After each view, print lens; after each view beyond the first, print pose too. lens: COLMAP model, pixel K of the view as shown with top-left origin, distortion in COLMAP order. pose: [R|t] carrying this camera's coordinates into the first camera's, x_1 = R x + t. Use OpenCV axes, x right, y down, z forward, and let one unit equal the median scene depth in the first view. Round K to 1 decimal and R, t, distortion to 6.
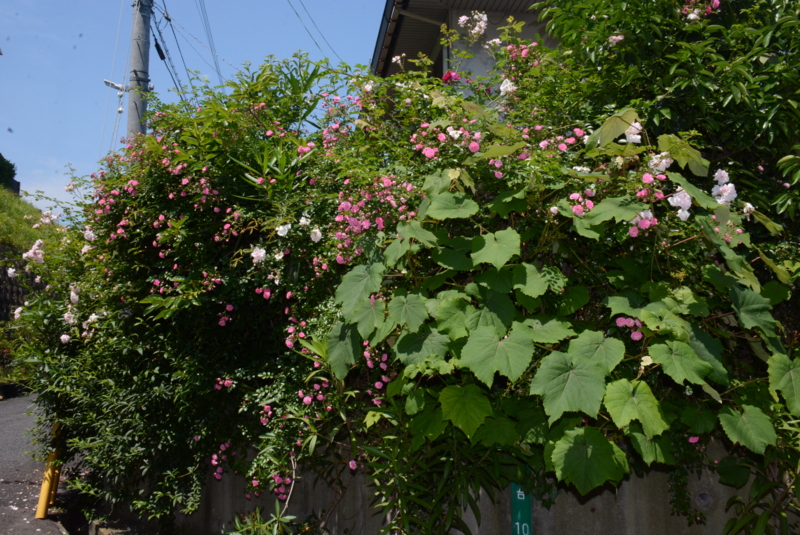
lens RADIAL K [[732.1, 0, 399.9], [0, 732.1, 270.6], [0, 0, 1]] dist [0.009444, 0.000000]
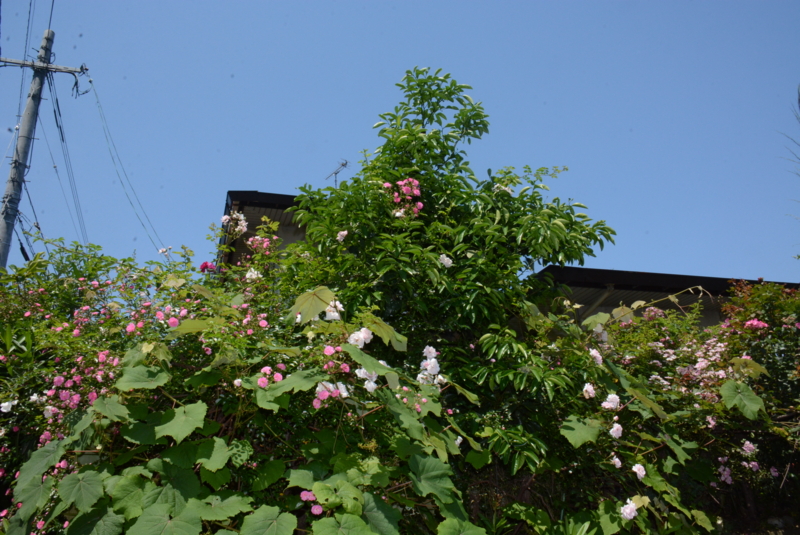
lens RADIAL K [[625.2, 0, 401.3], [0, 625.2, 264.6], [0, 0, 1]] dist [-0.147735, 0.073063]
pose [[0.981530, 0.016922, 0.190557, 0.261015], [0.039241, 0.957092, -0.287115, 0.013943], [-0.187239, 0.289289, 0.938751, 0.116075]]
